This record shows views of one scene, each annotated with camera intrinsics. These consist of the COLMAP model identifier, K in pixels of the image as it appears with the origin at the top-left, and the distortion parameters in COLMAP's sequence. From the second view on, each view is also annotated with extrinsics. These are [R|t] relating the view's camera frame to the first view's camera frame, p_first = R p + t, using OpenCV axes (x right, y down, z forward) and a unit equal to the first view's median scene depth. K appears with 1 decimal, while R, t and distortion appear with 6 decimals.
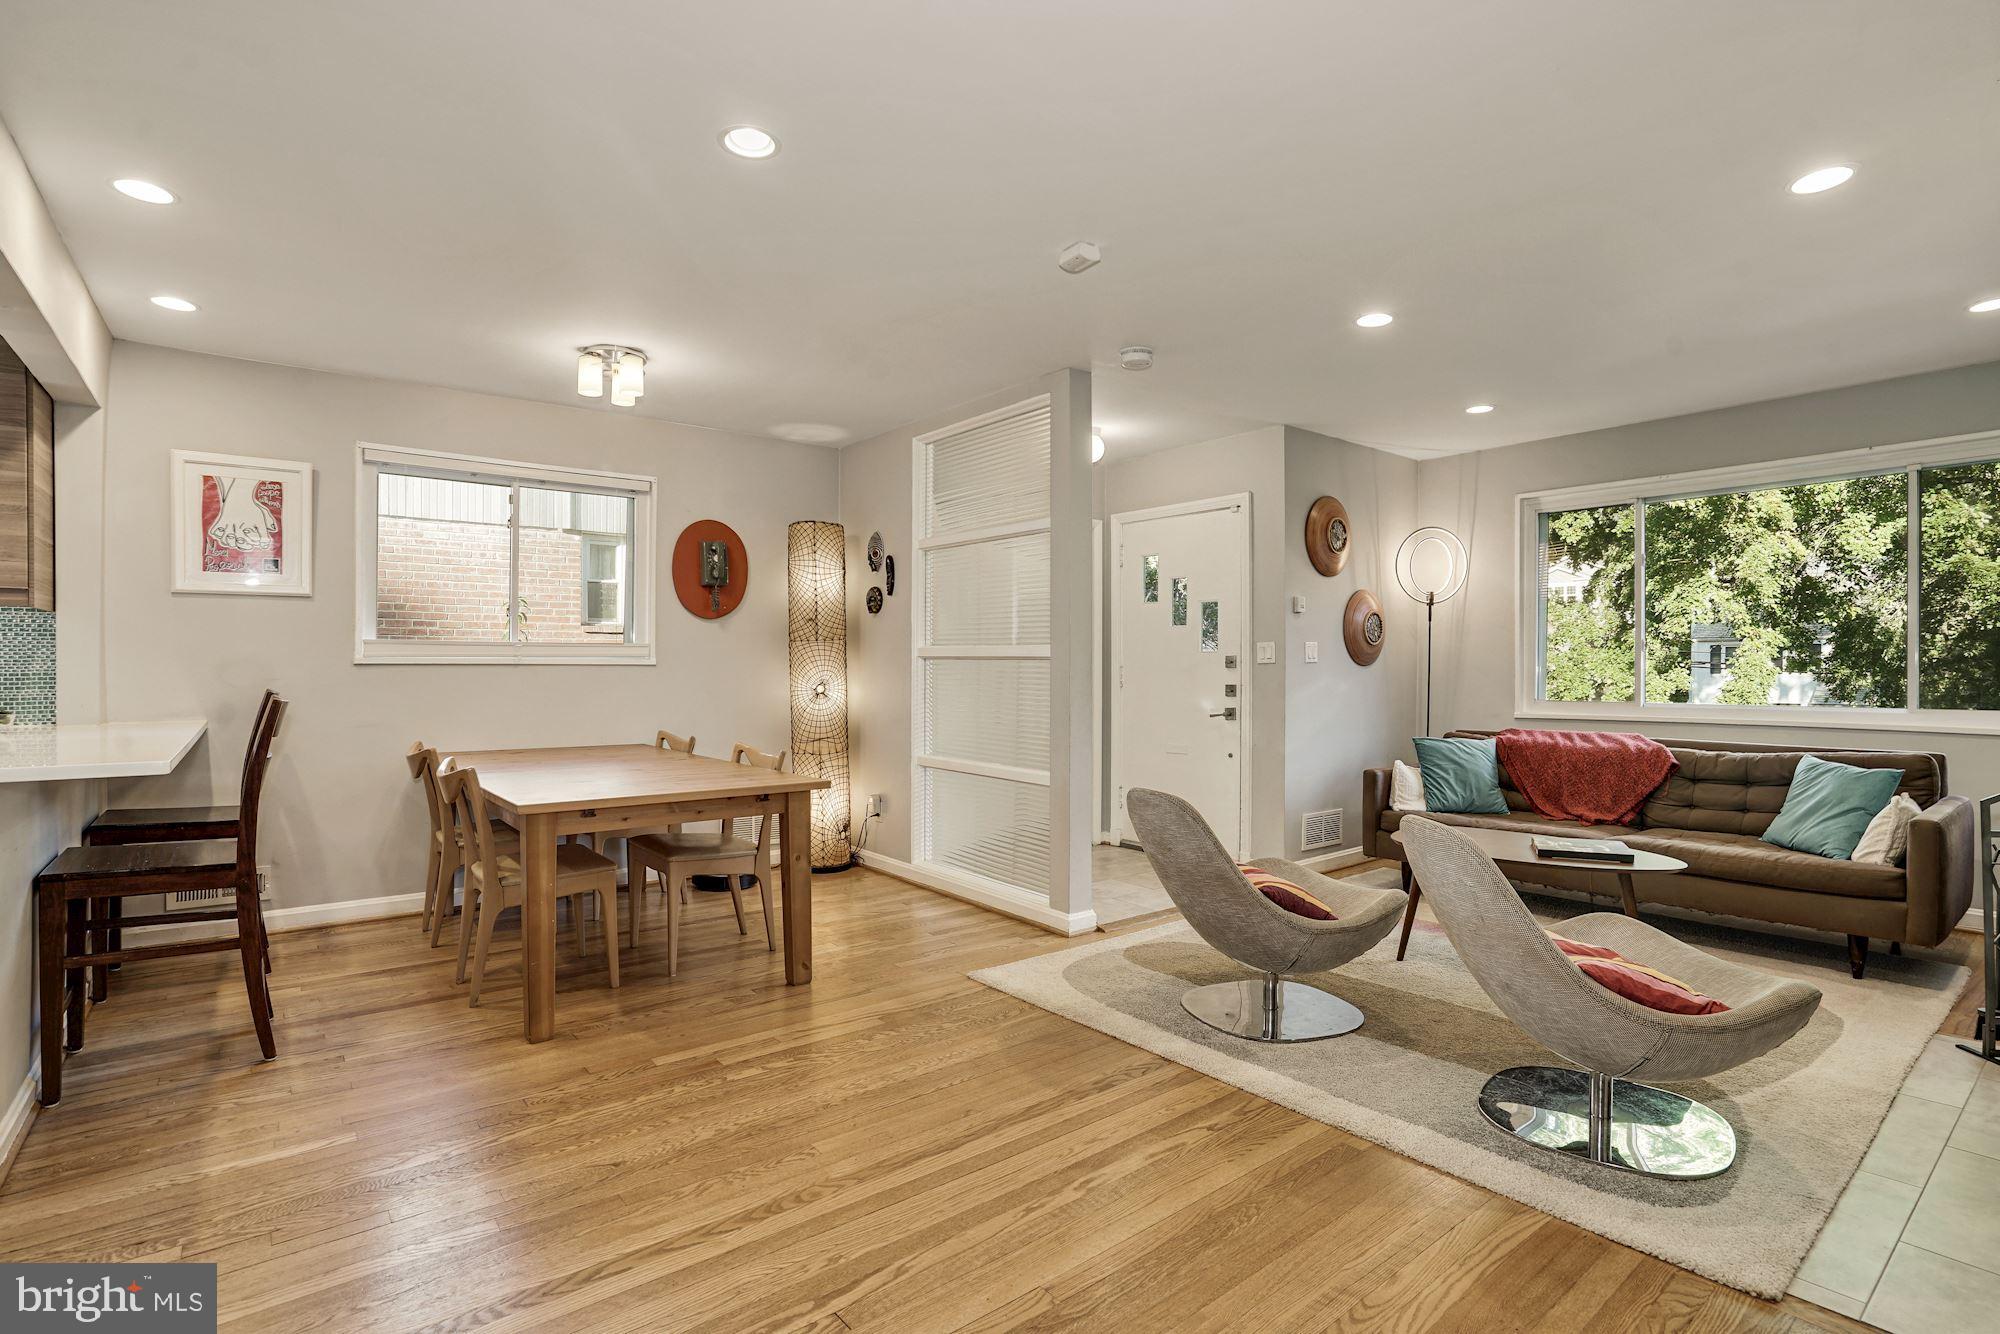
lens RADIAL K [[946.5, 0, 1000.0], [0, 946.5, 667.0], [0, 0, 1]] dist [-0.020809, 0.000135]
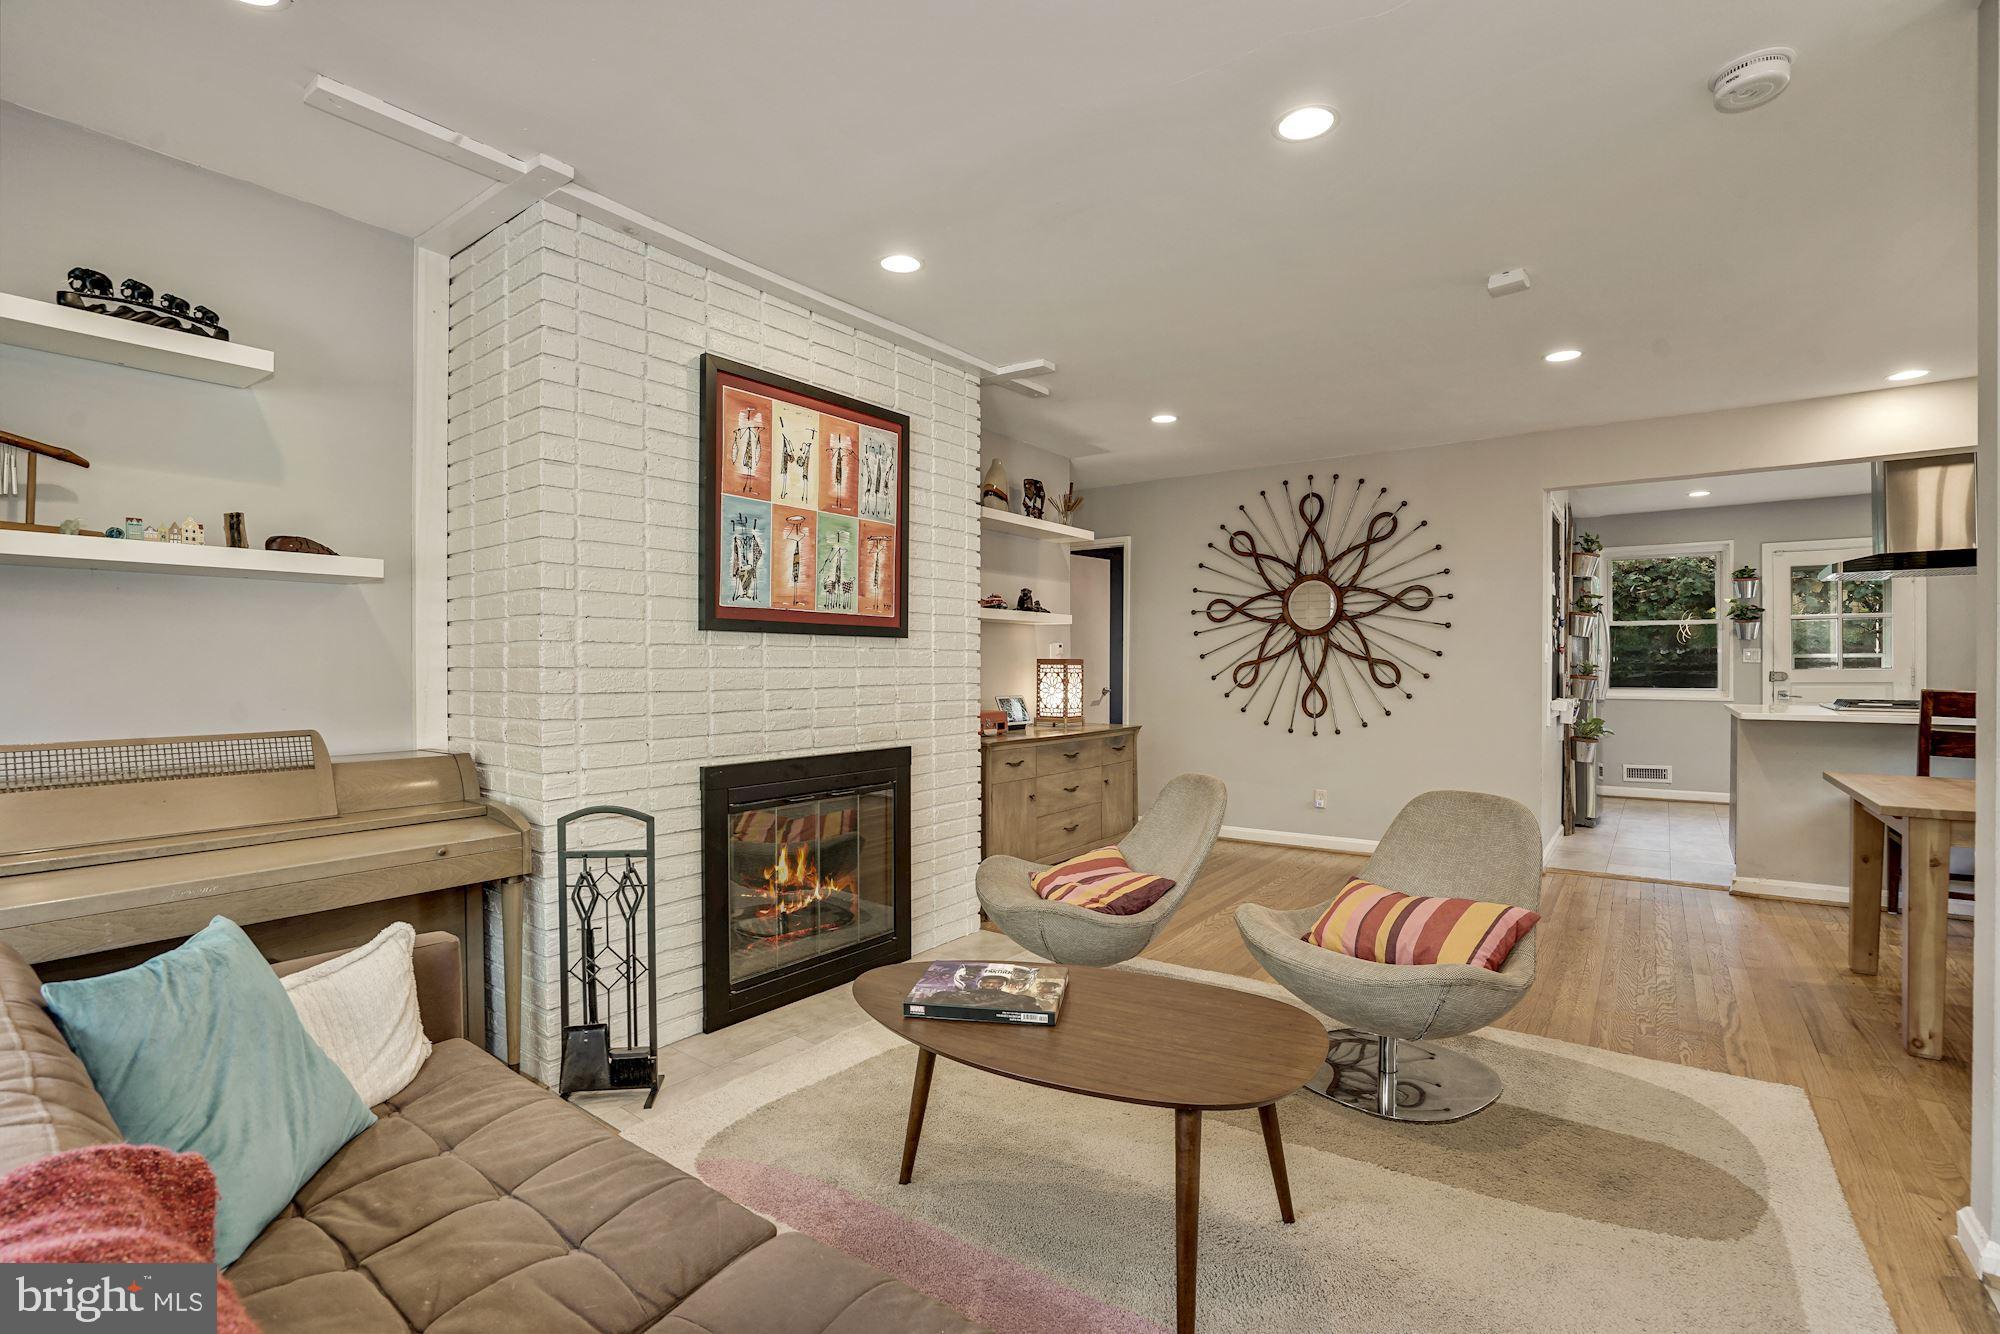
lens RADIAL K [[942.6, 0, 1005.9], [0, 942.6, 658.4], [0, 0, 1]] dist [-0.017988, 0.000119]
pose [[-0.960949, -0.001469, -0.276722, 0.663197], [0.000540, 0.999974, -0.007184, -0.003083], [0.276725, -0.007052, -0.960923, 1.340450]]
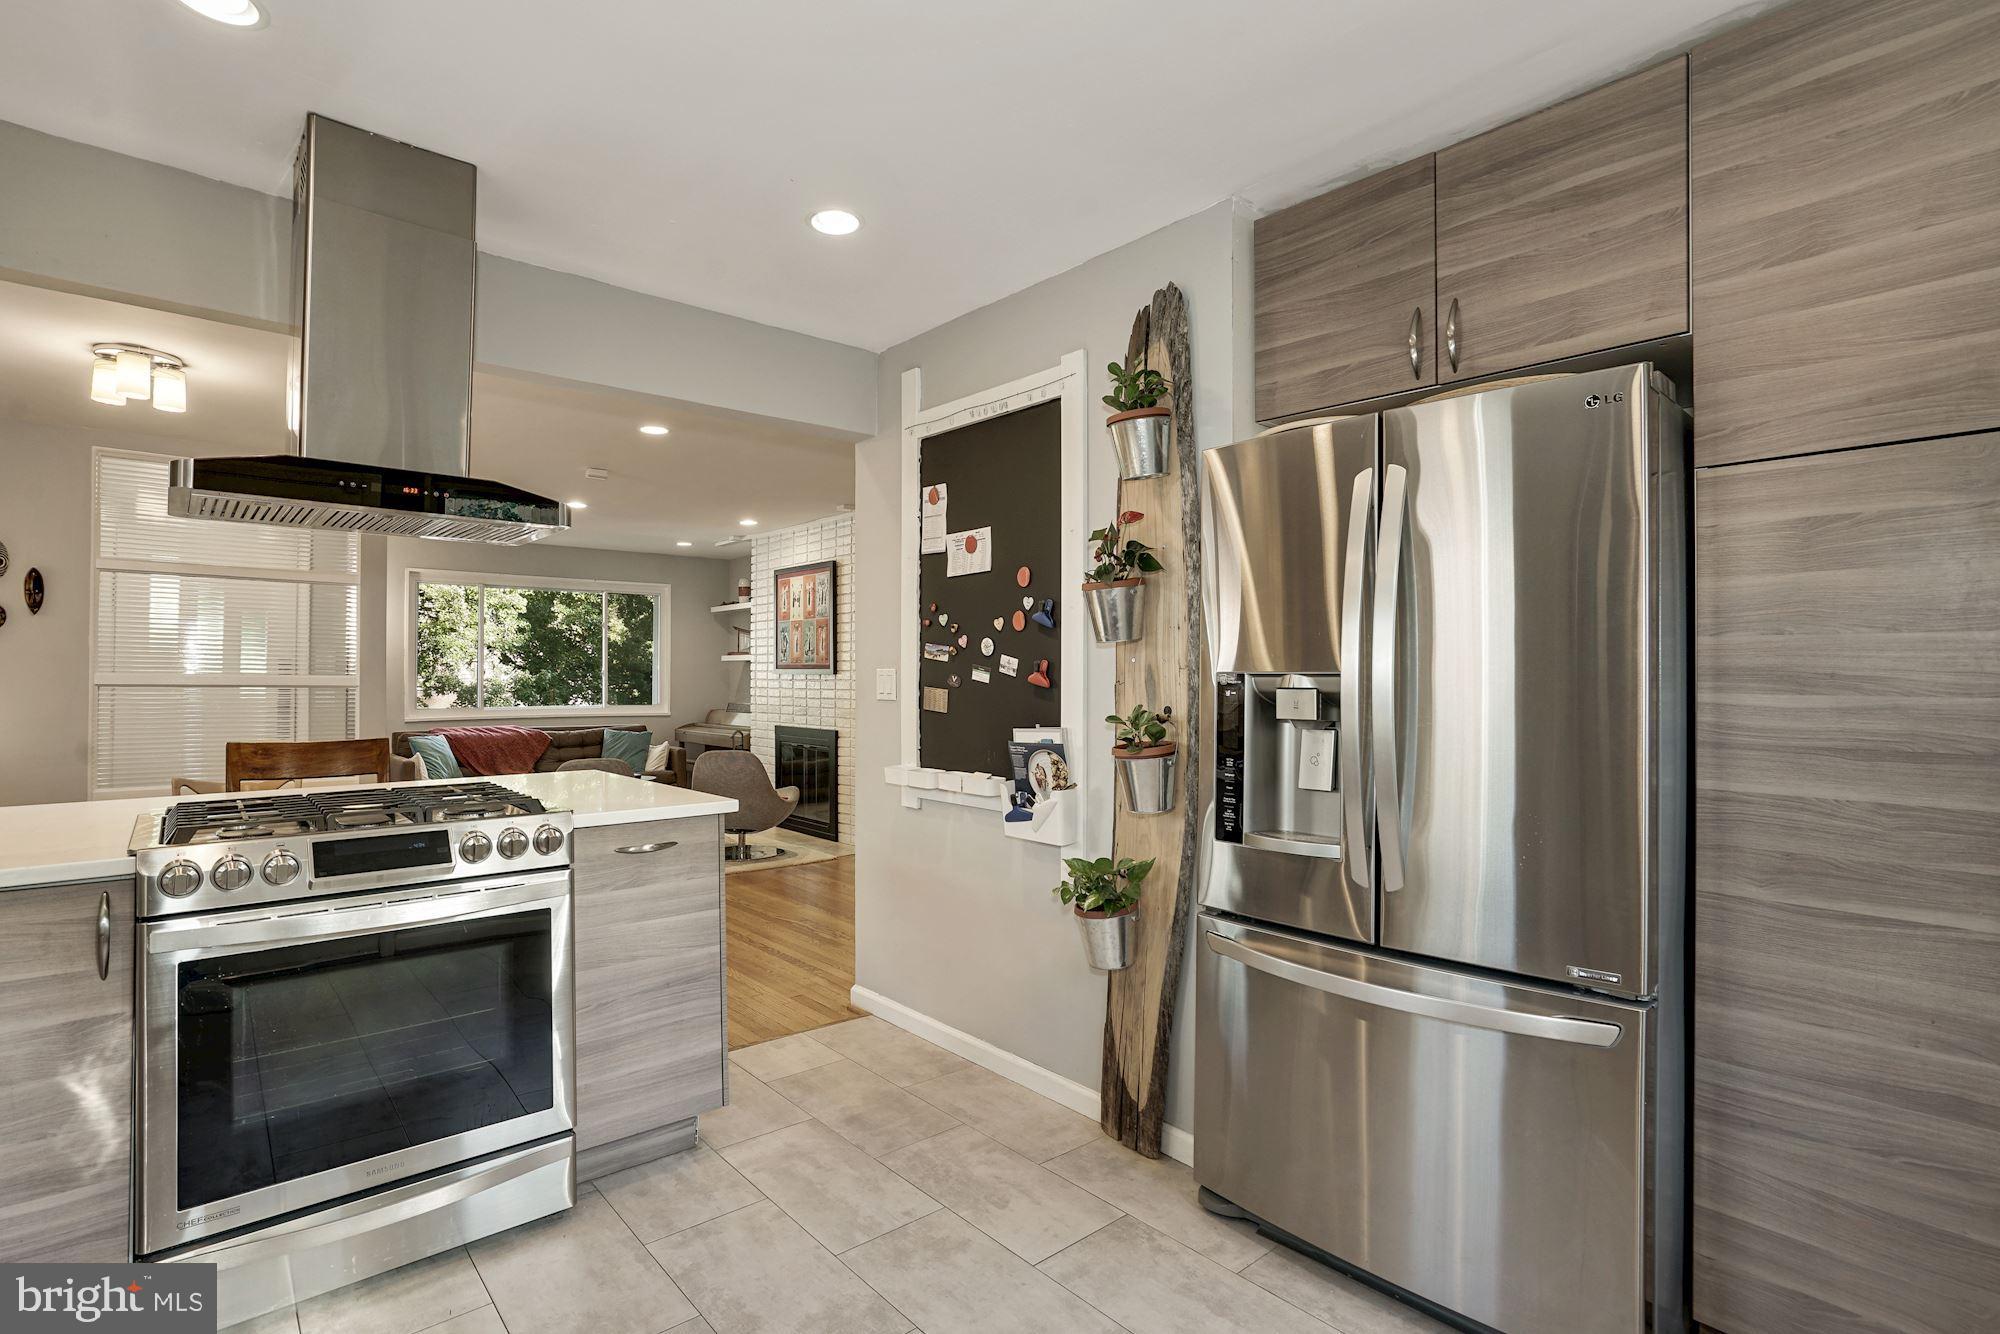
lens RADIAL K [[946.5, 0, 1000.0], [0, 946.5, 667.0], [0, 0, 1]] dist [-0.020809, 0.000135]
pose [[-0.052613, 0.009141, 0.998573, -1.276832], [-0.004638, 0.999945, -0.009398, -0.028198], [-0.998604, -0.005126, -0.052568, 0.223902]]
